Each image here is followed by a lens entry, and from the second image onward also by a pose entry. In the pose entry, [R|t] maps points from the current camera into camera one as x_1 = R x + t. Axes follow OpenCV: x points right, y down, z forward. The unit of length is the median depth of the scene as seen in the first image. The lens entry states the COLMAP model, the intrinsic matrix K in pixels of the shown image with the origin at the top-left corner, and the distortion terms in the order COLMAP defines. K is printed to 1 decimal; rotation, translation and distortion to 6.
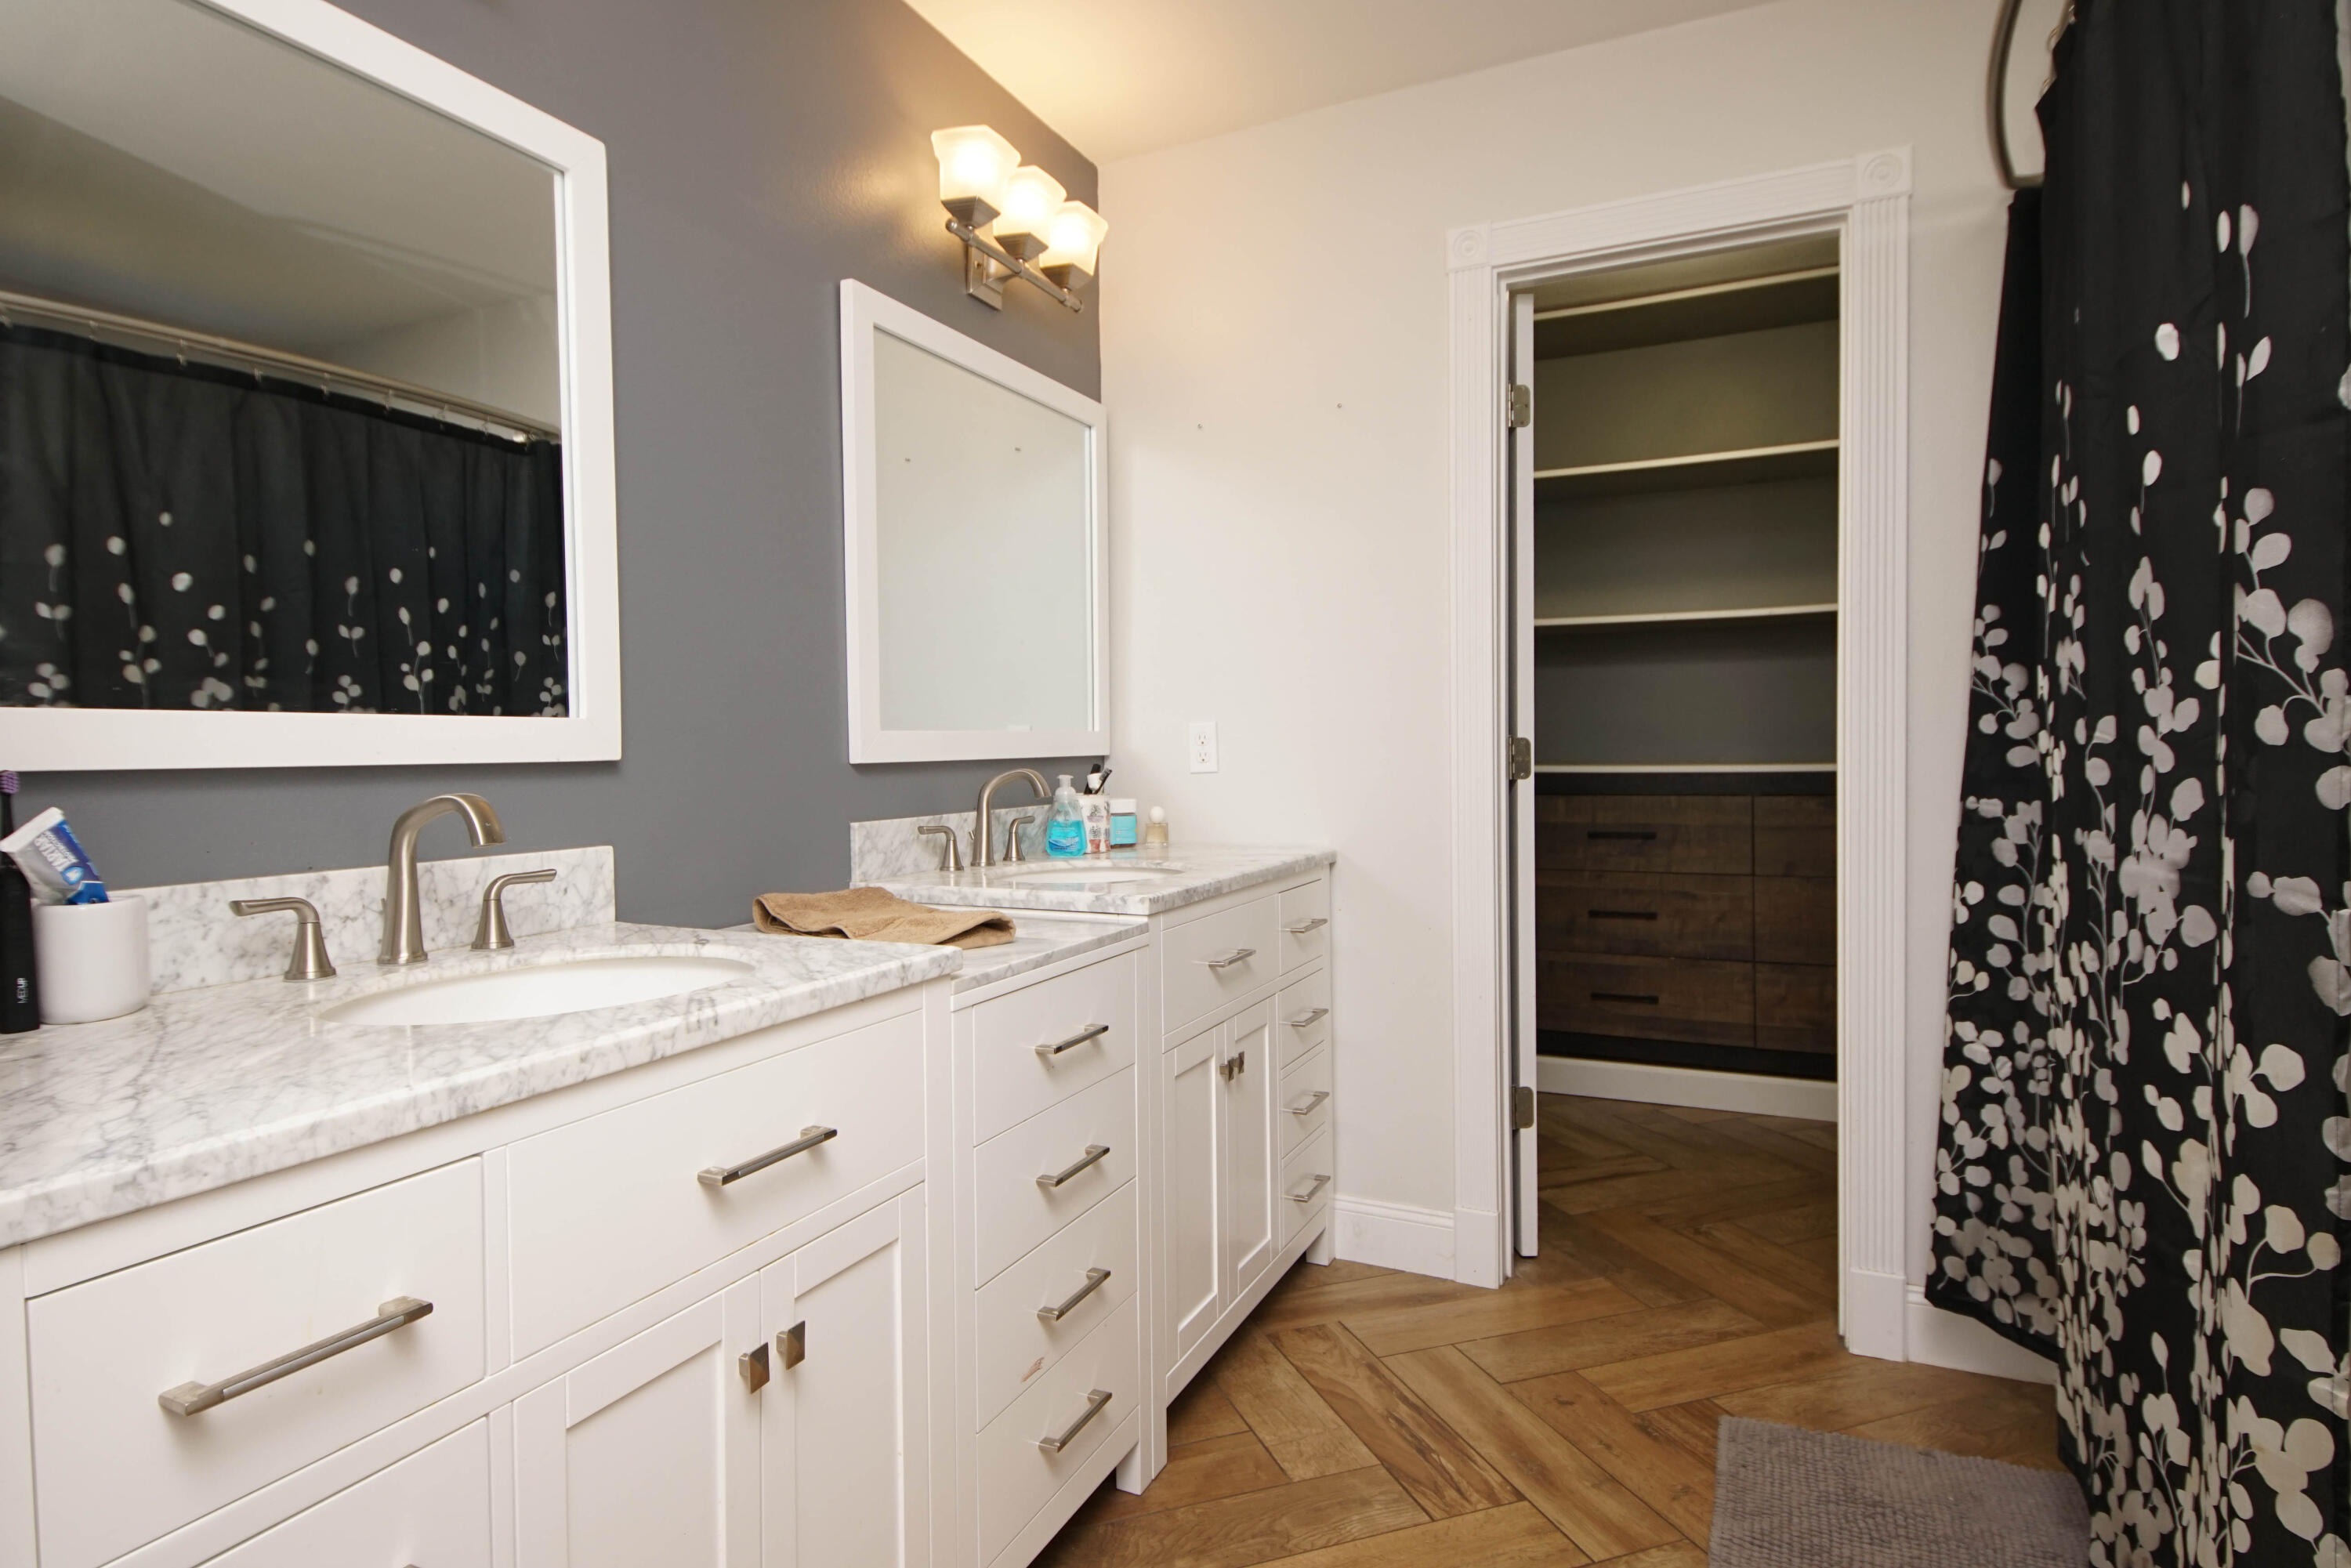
lens RADIAL K [[1261.7, 0, 1119.0], [0, 1261.7, 795.2], [0, 0, 1]] dist [0.032455, -0.027185]
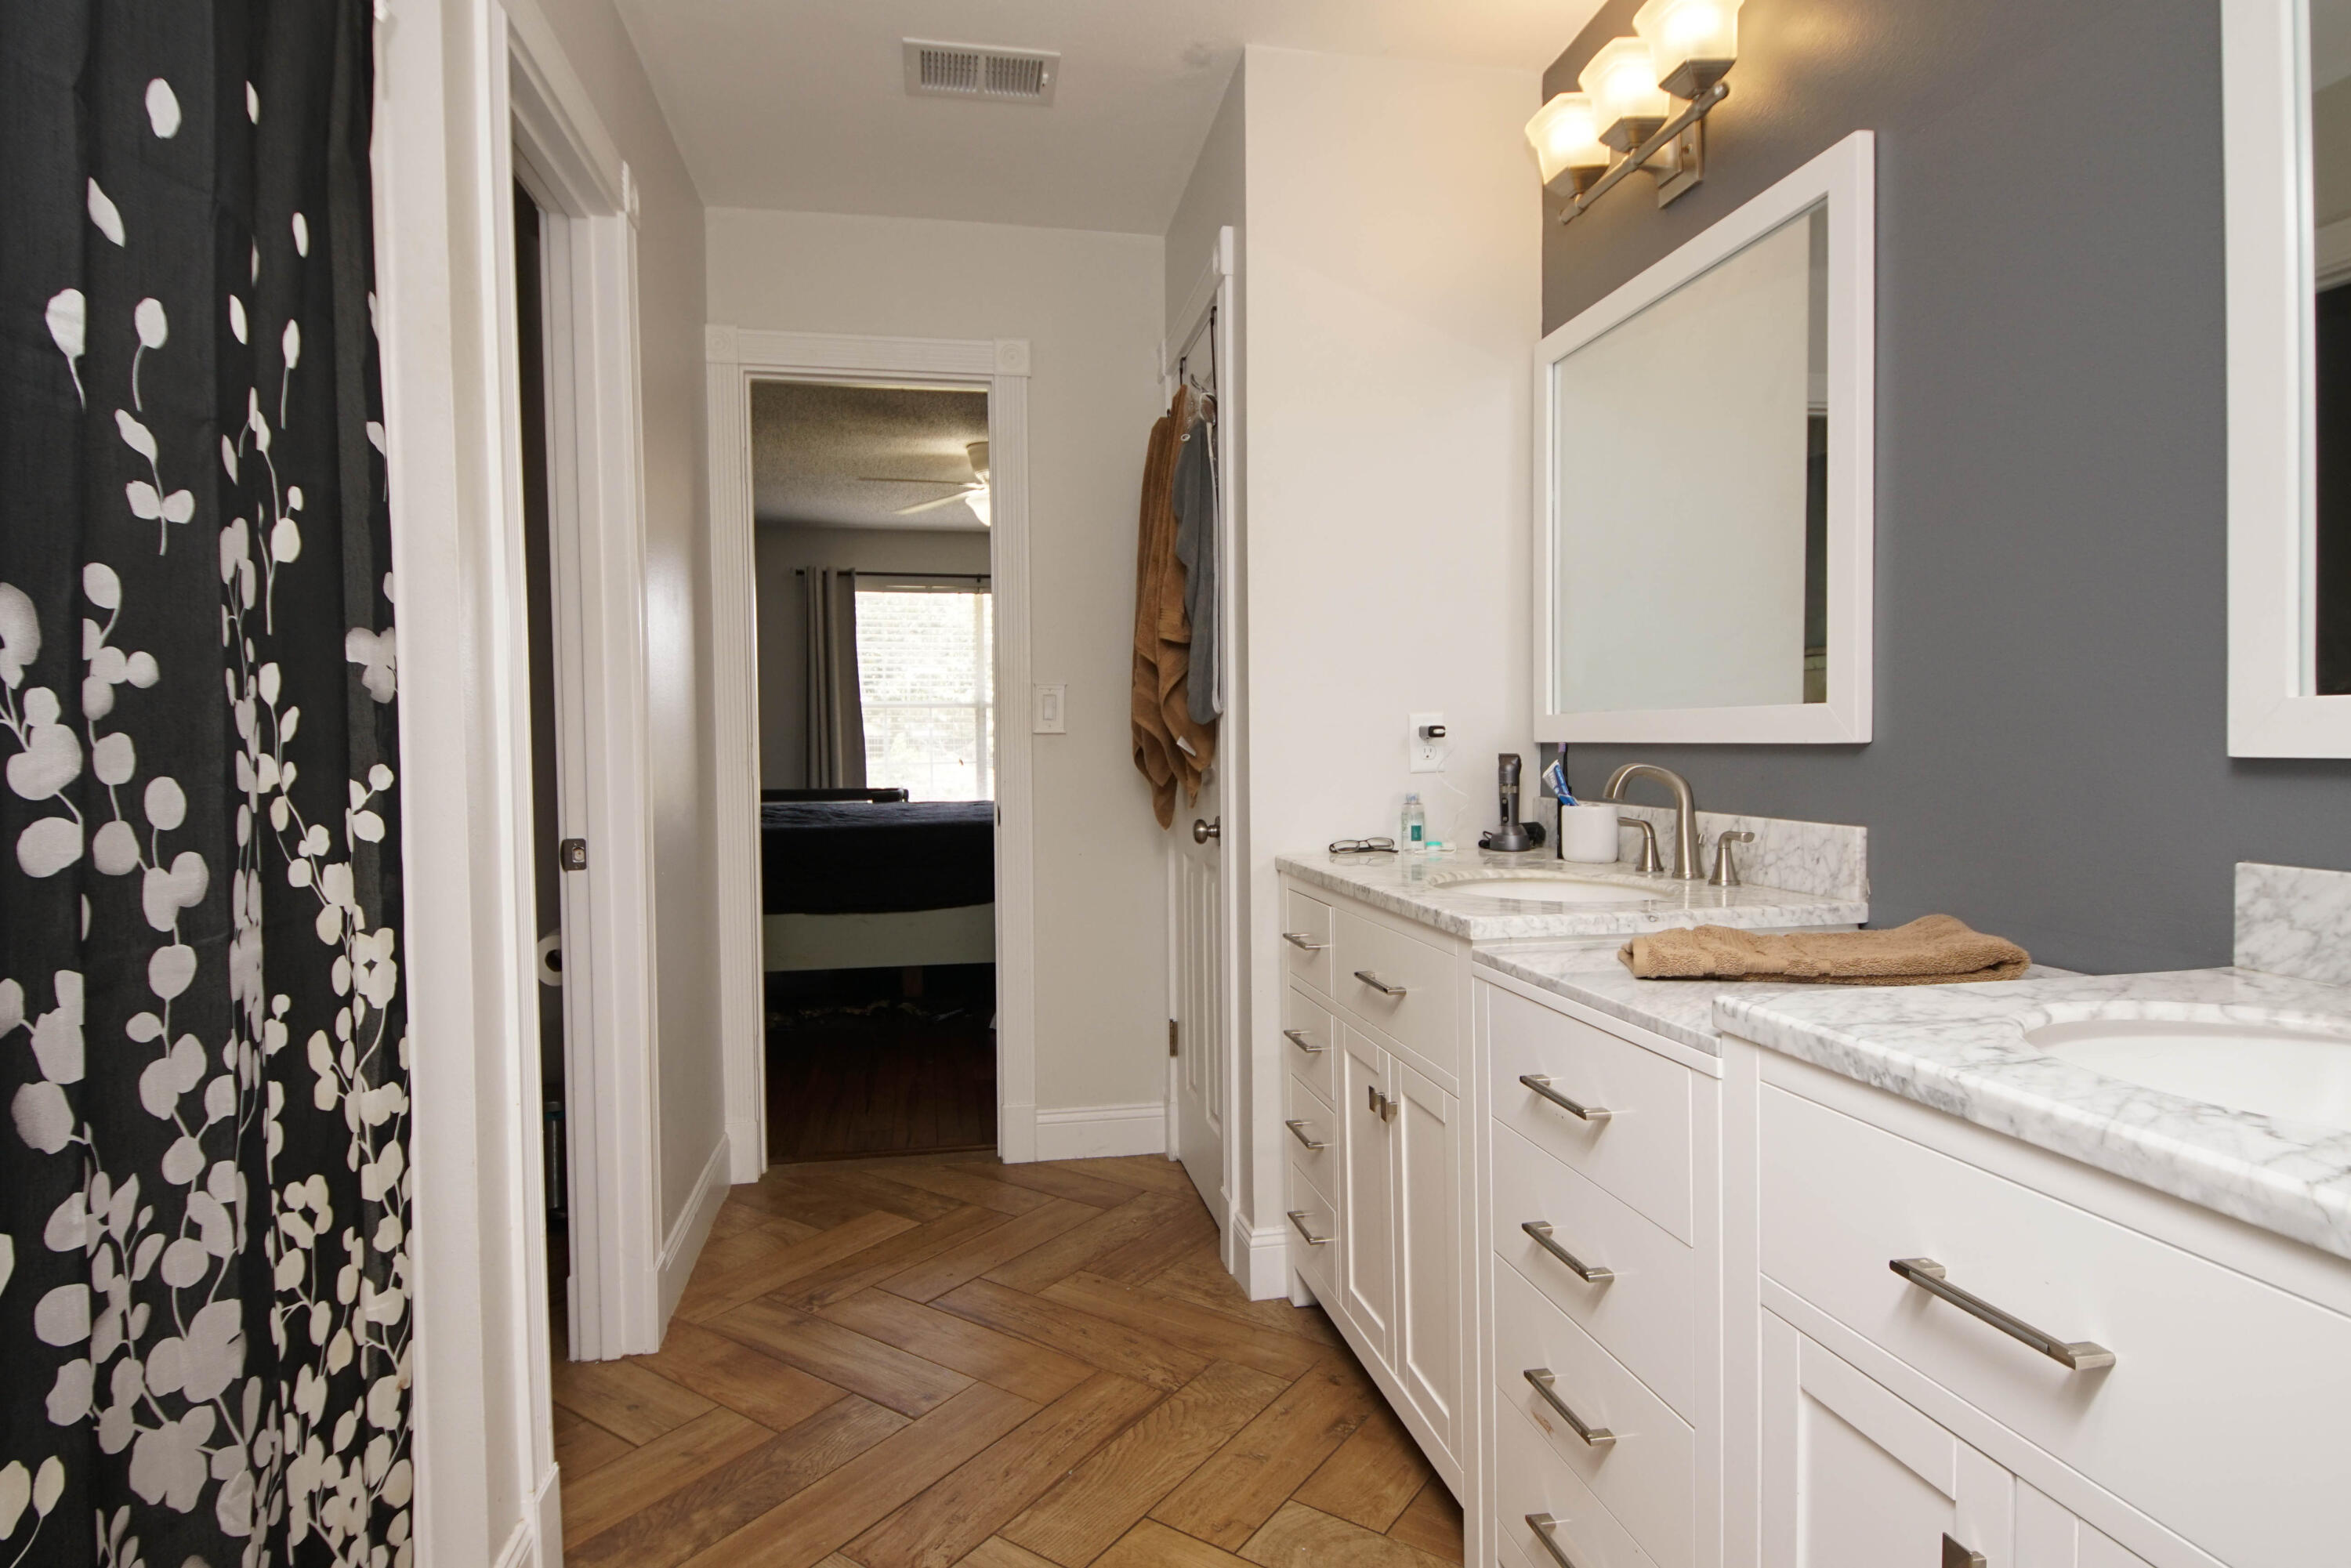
lens RADIAL K [[1261.7, 0, 1173.3], [0, 1261.7, 772.6], [0, 0, 1]] dist [0.032455, -0.027185]
pose [[-0.805170, 0.040711, -0.591645, 0.664711], [0.003641, 0.997962, 0.063713, -0.073088], [0.593033, 0.049146, -0.803677, 1.545190]]
